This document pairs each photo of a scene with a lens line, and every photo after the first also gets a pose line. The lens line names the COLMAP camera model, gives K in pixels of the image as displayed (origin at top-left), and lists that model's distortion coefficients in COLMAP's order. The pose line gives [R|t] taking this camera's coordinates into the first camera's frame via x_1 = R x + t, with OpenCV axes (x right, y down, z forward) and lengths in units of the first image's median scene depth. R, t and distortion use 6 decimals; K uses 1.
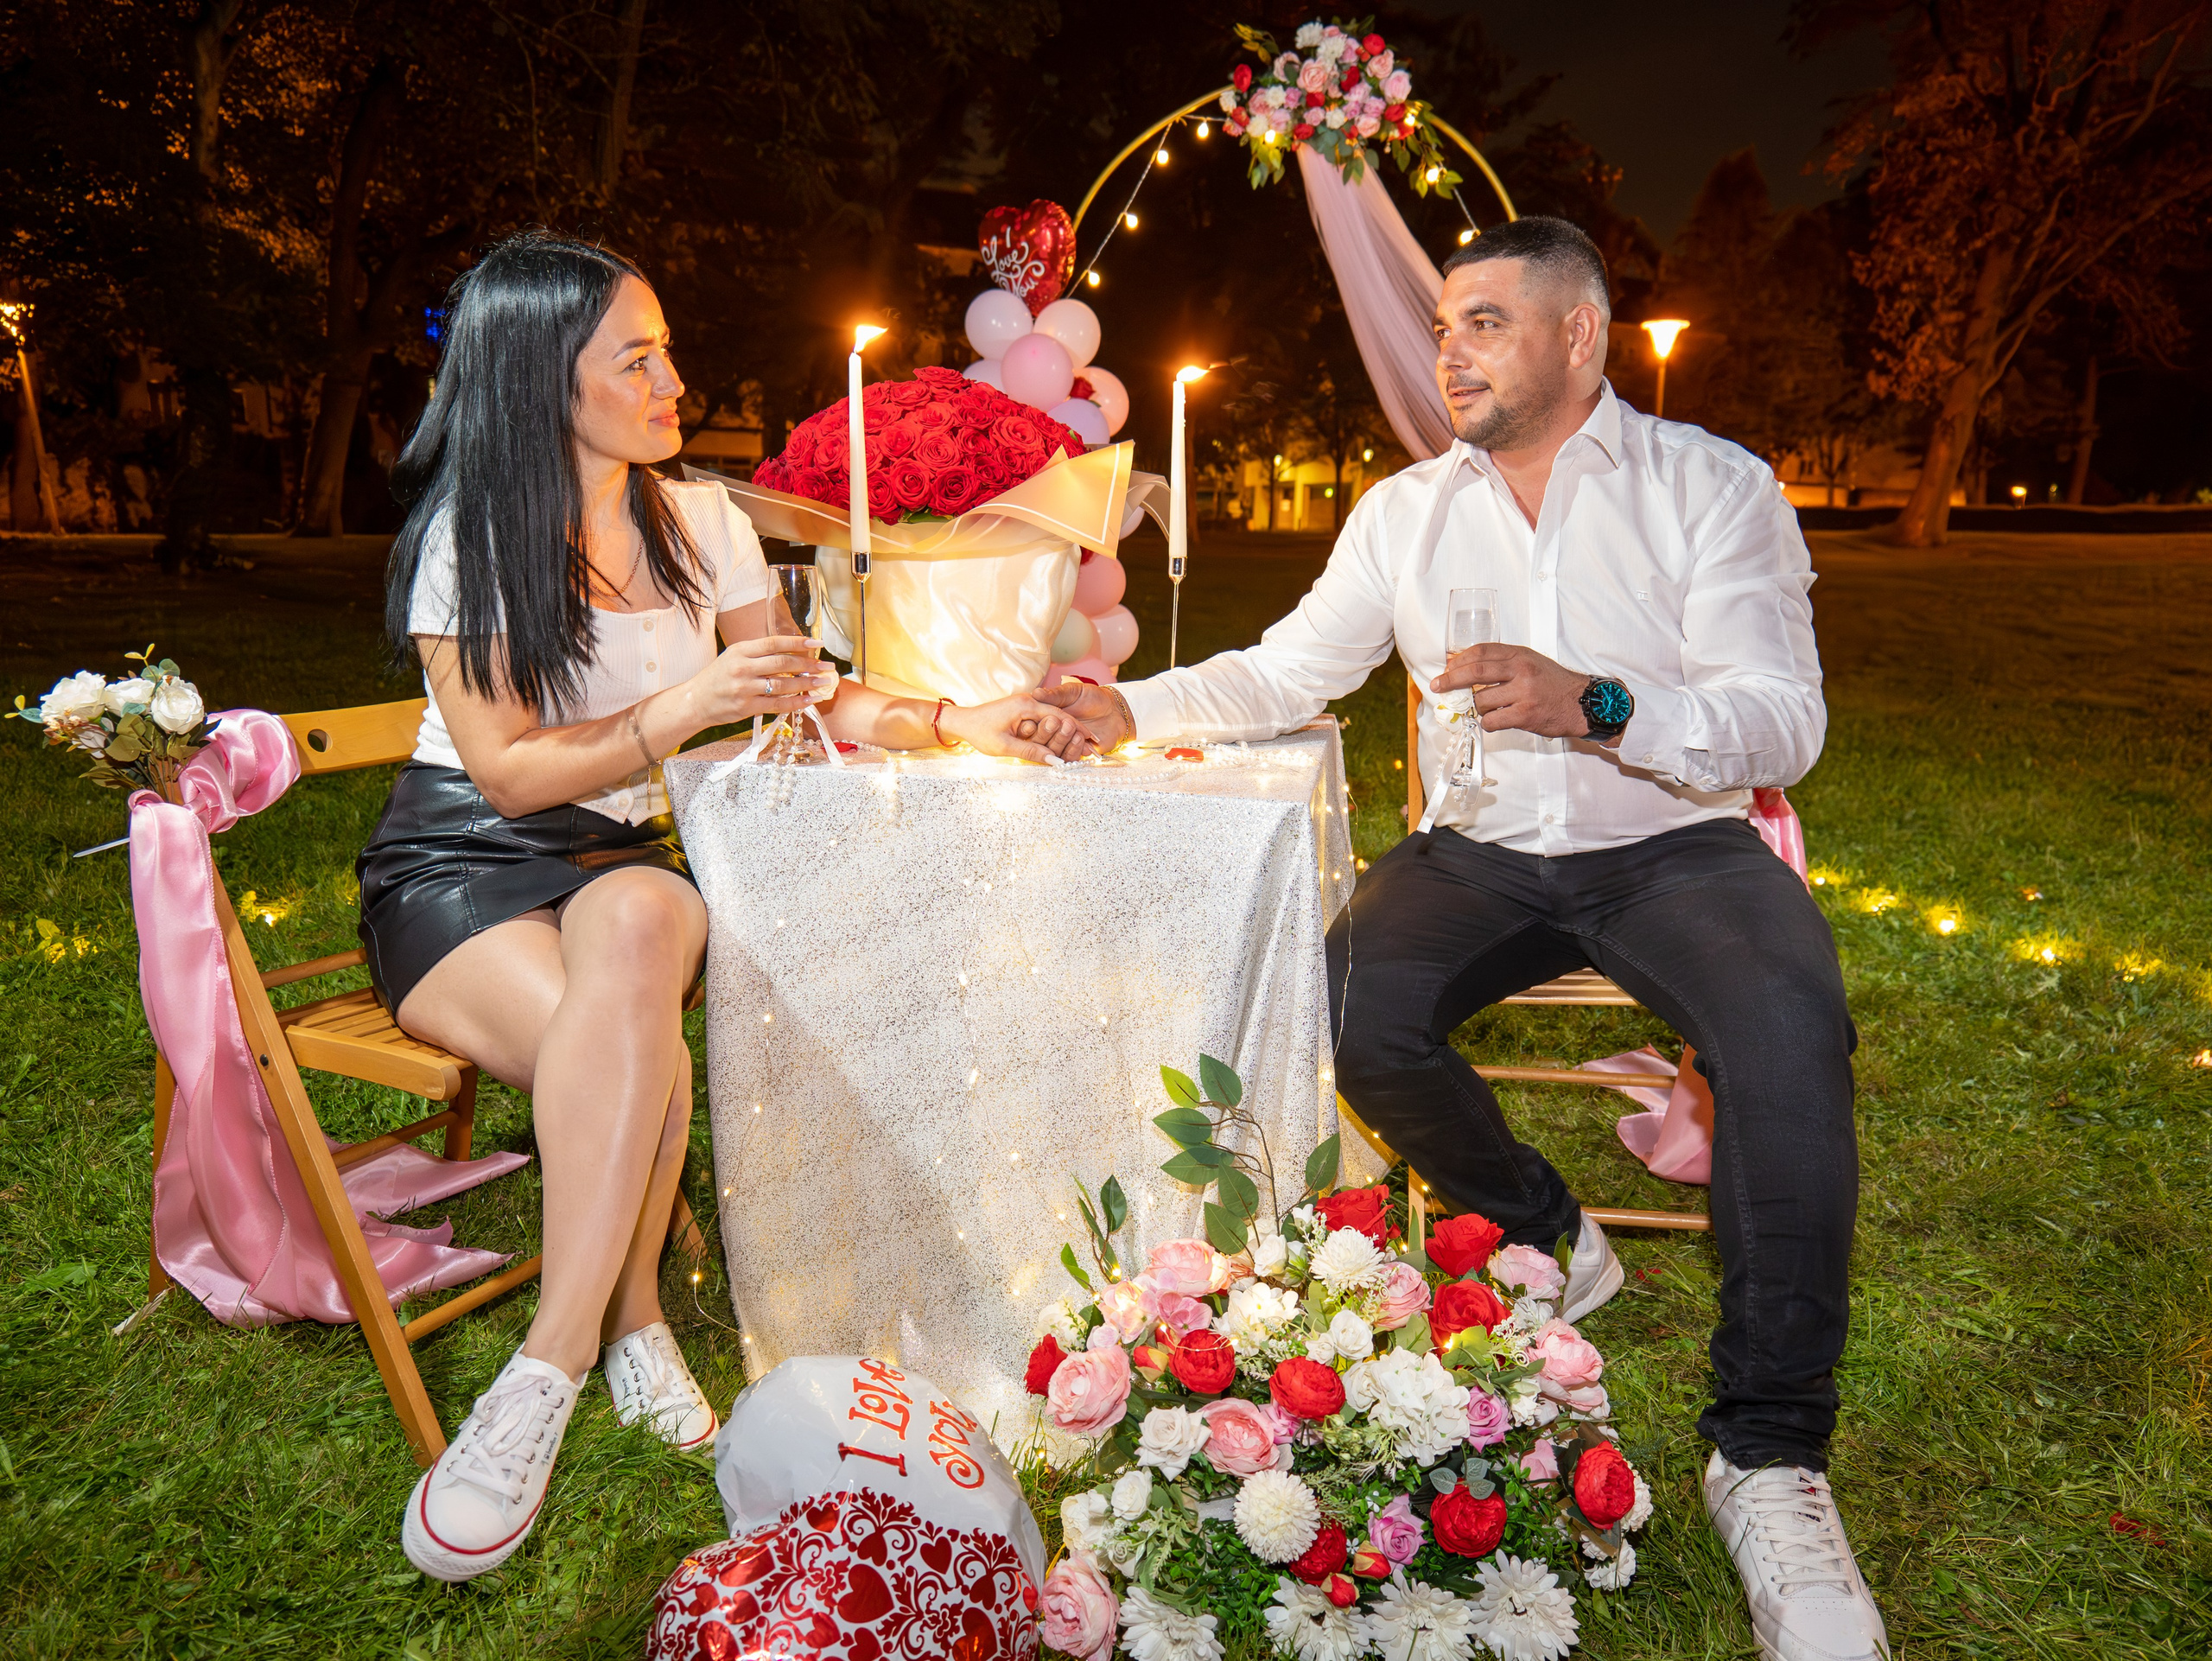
lens RADIAL K [[1412.1, 0, 1106.0], [0, 1412.1, 830.5], [0, 0, 1]] dist [-0.036821, 0.017581]
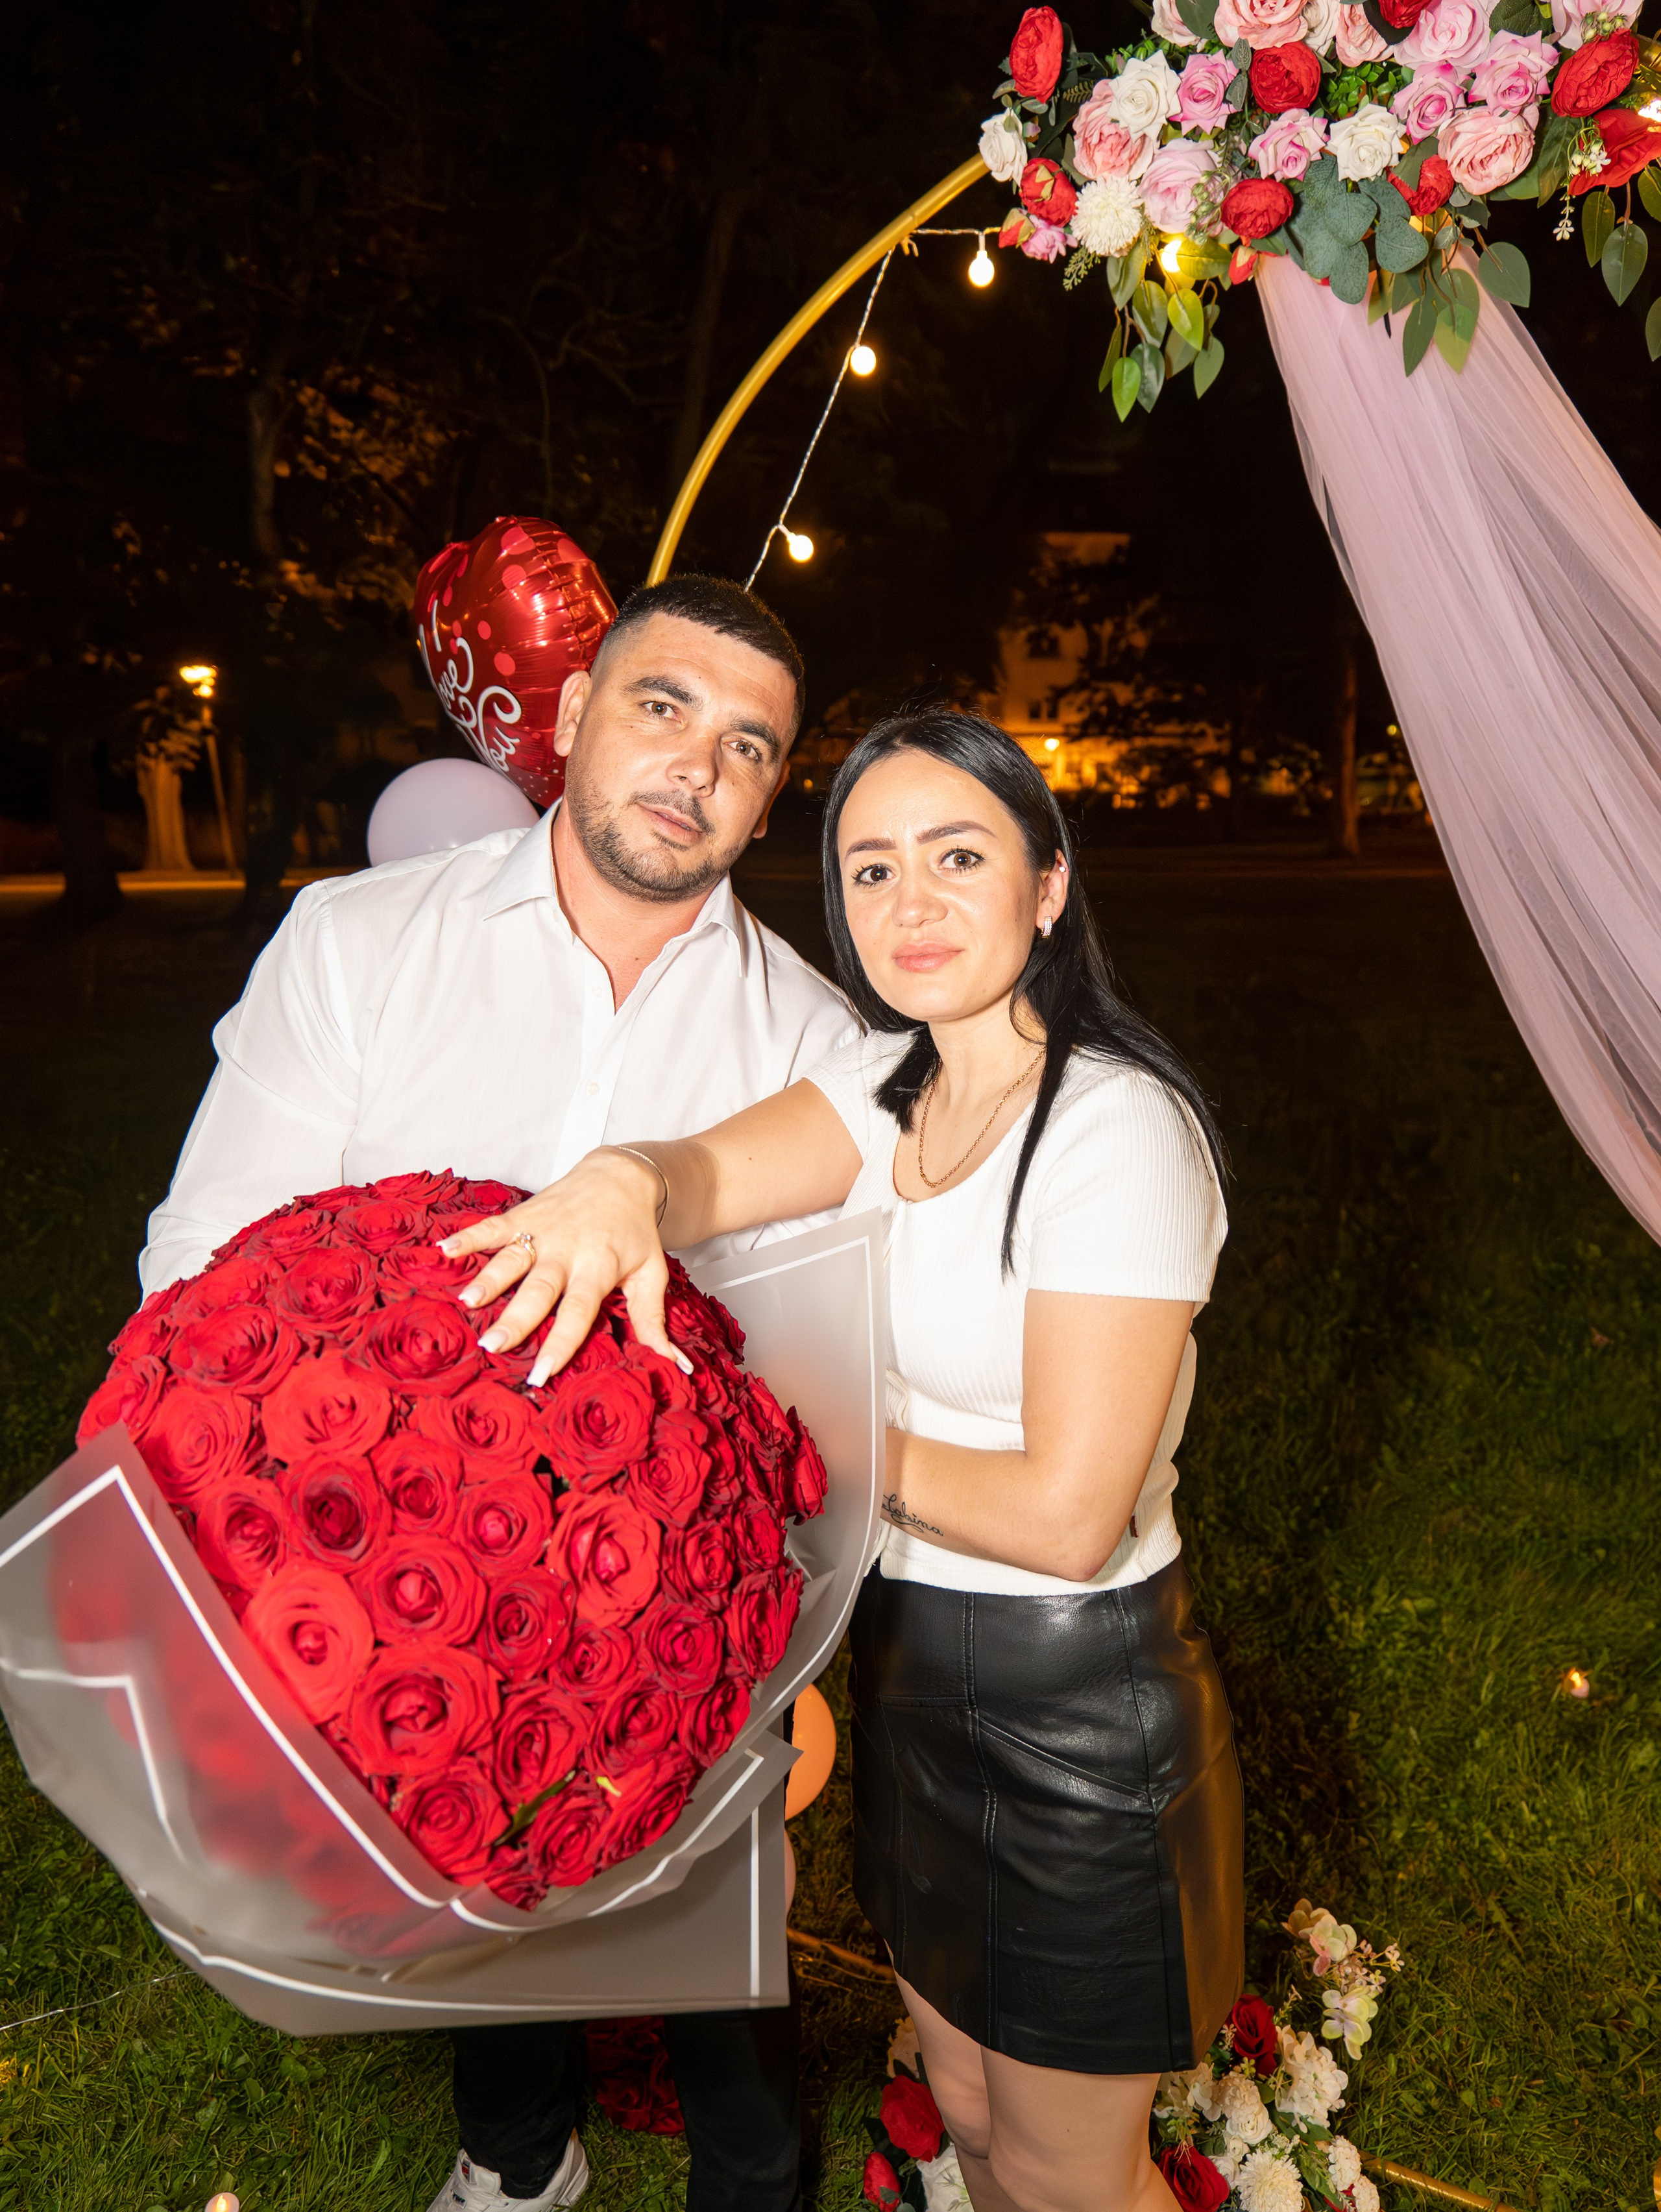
lens RADIAL K [[1444.9, 0, 833.5], [0, 1444.9, 1117.1], [0, 0, 1]] dist [-0.037032, 0.023646]
pose [[0.957481, 0.023941, -0.287501, 0.320861], [-0.026693, 0.999628, -0.005656, -0.653278], [0.287258, 0.013090, 0.957764, 1.487858]]
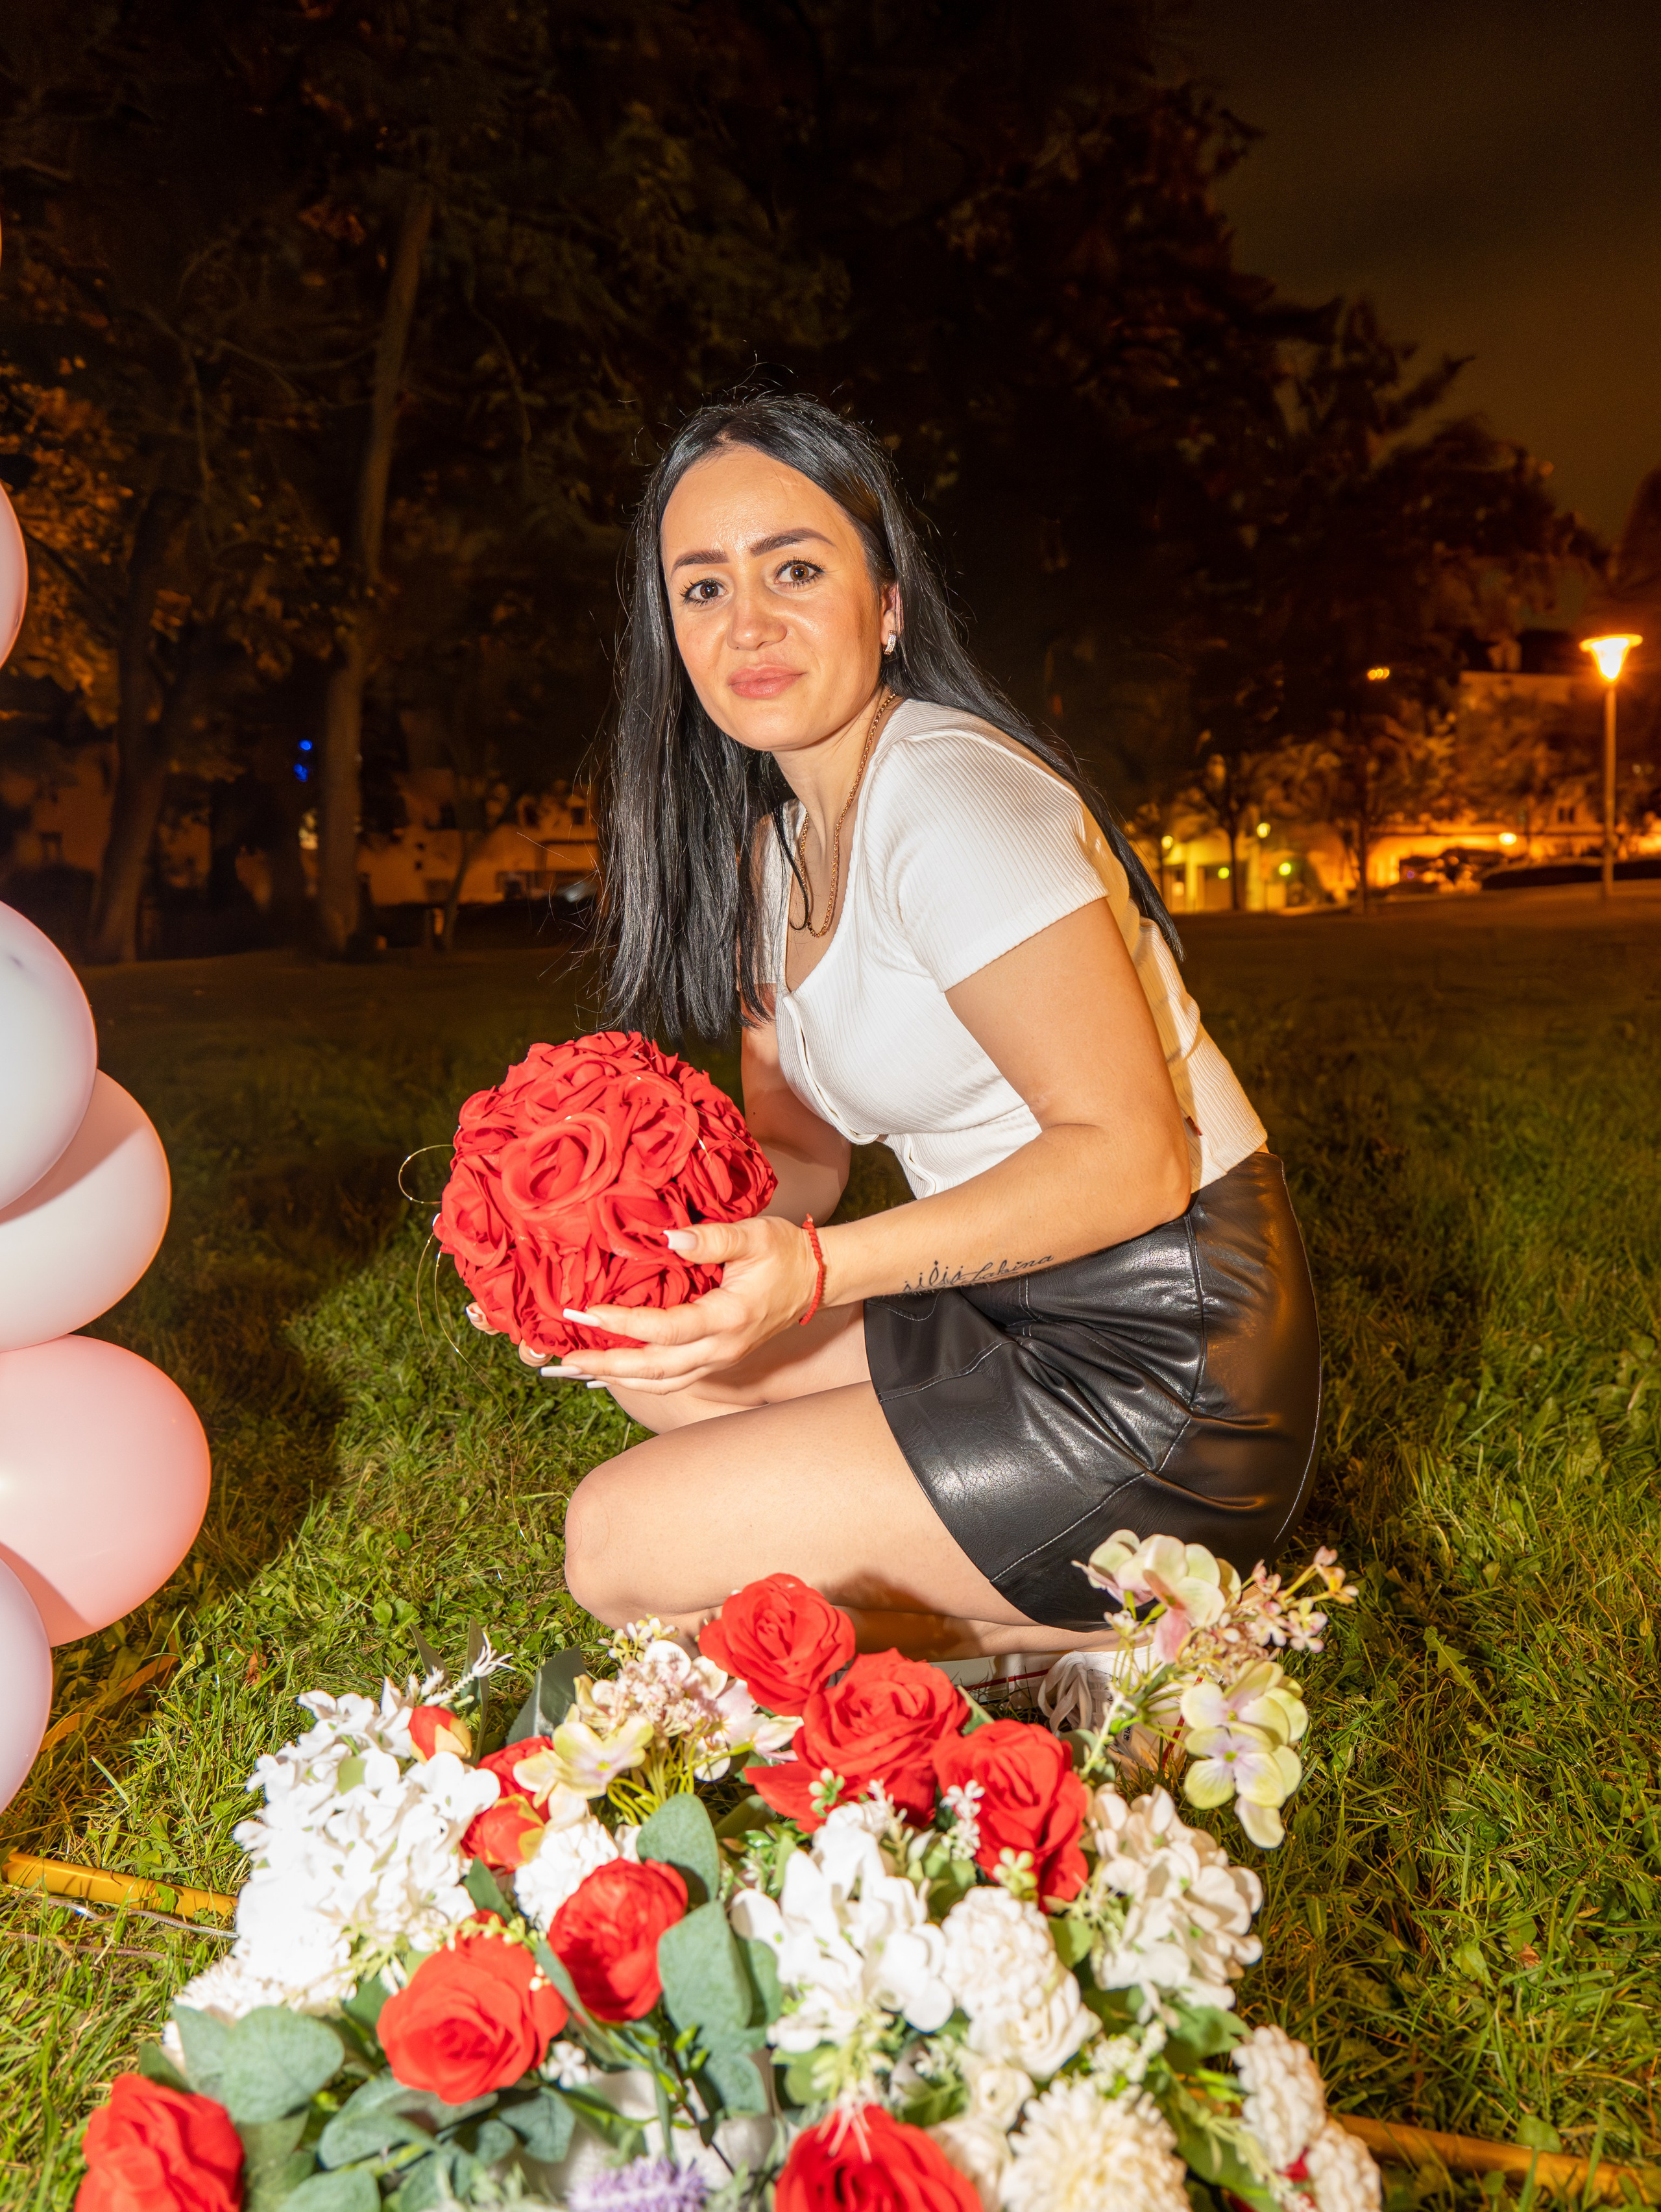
lens RADIAL K [[1444.9, 0, 833.5], [0, 1444.9, 1117.1], [0, 0, 1]] dist [-0.037032, 0.023646]
pose [[0.992372, -0.041035, -0.116249, 0.329750], [0.031397, 0.996008, -0.083558, -0.270779], [0.119213, 0.079271, 0.989699, 2.005366]]
